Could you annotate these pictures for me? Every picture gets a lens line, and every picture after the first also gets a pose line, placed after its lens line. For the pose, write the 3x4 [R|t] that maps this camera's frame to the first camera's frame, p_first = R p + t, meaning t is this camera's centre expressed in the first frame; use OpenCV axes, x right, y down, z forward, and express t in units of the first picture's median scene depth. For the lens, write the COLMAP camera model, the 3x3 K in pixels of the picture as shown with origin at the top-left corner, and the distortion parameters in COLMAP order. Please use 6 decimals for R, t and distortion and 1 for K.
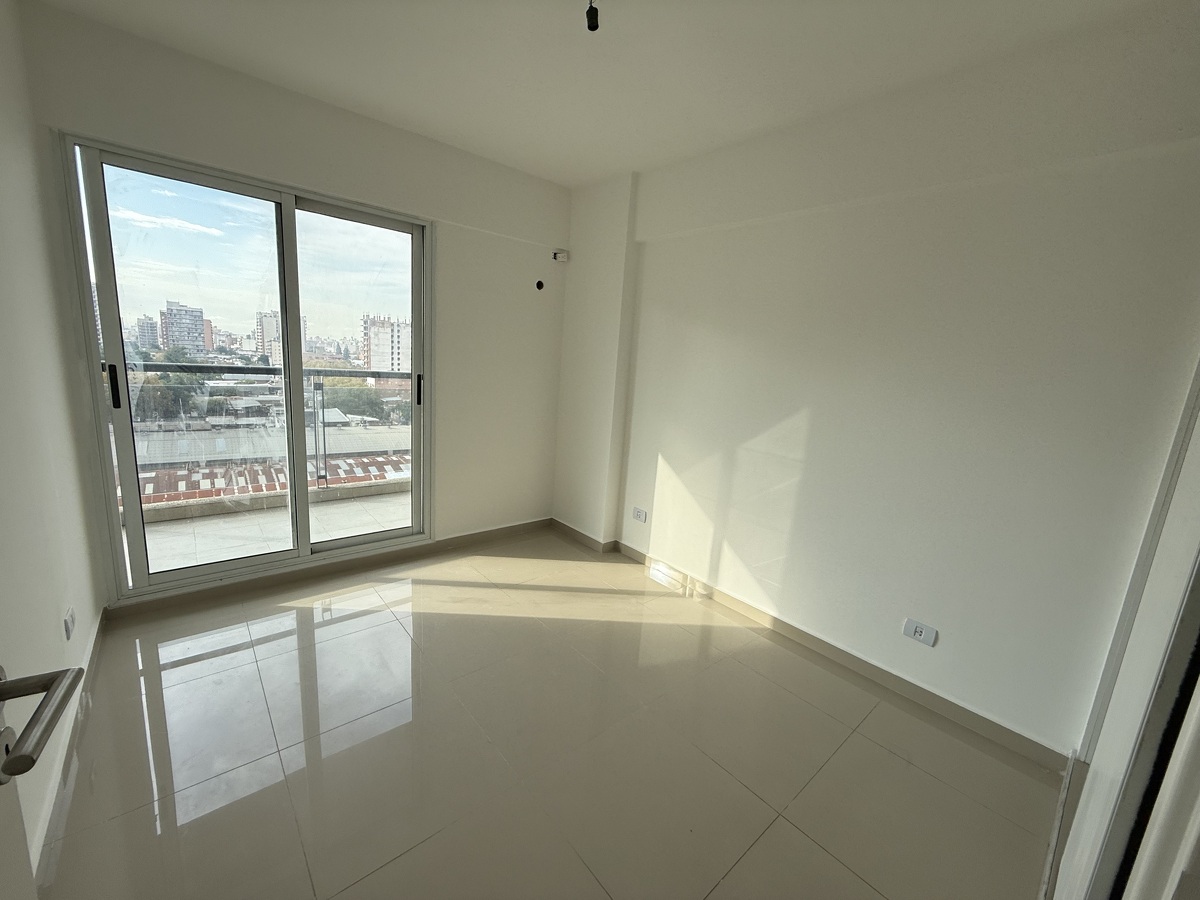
lens RADIAL K [[476.5, 0, 596.5], [0, 476.5, 448.2], [0, 0, 1]] dist [0.000863, -0.000031]
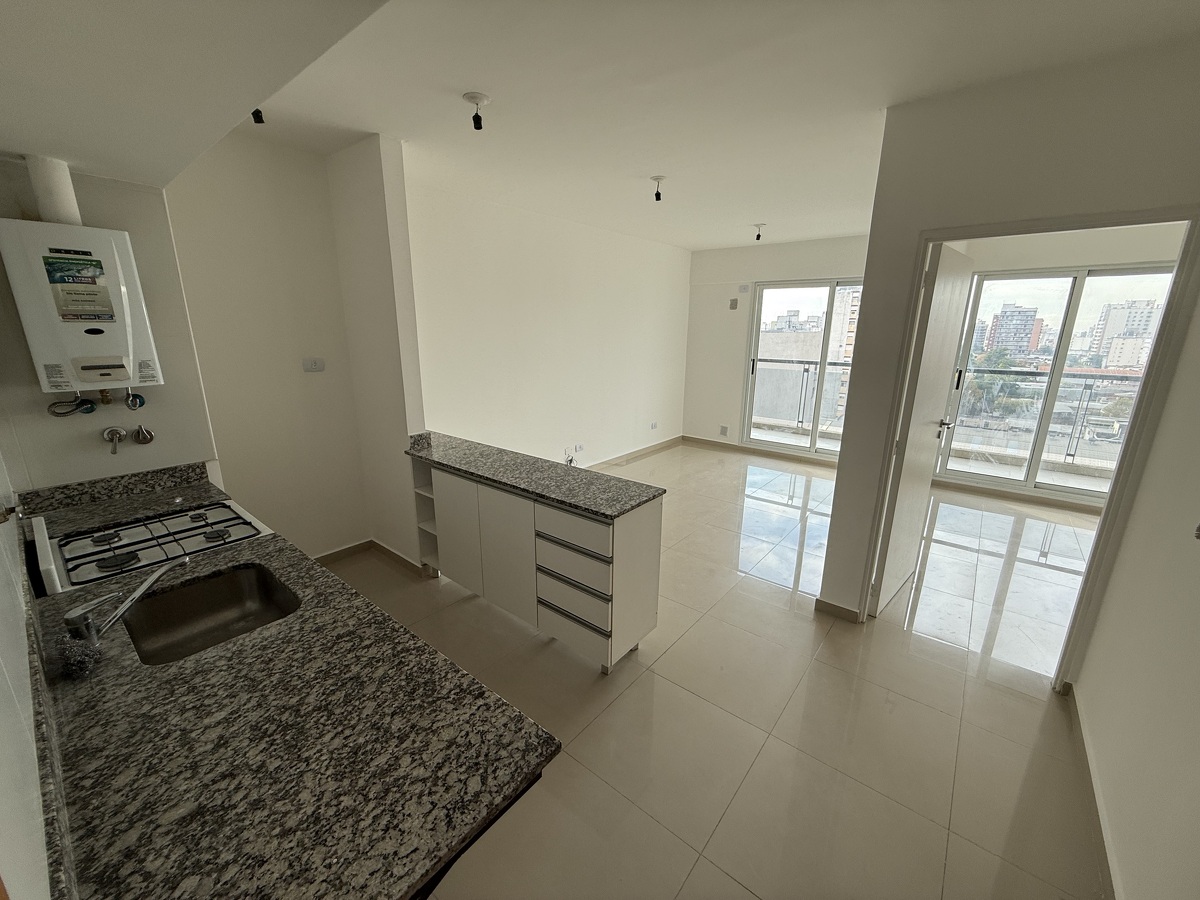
lens RADIAL K [[476.5, 0, 602.2], [0, 476.5, 451.4], [0, 0, 1]] dist [0.000863, -0.000031]
pose [[0.175342, 0.183348, -0.967284, 0.507377], [-0.178840, 0.972091, 0.151841, 0.087343], [0.968128, 0.146365, 0.203239, -0.566640]]
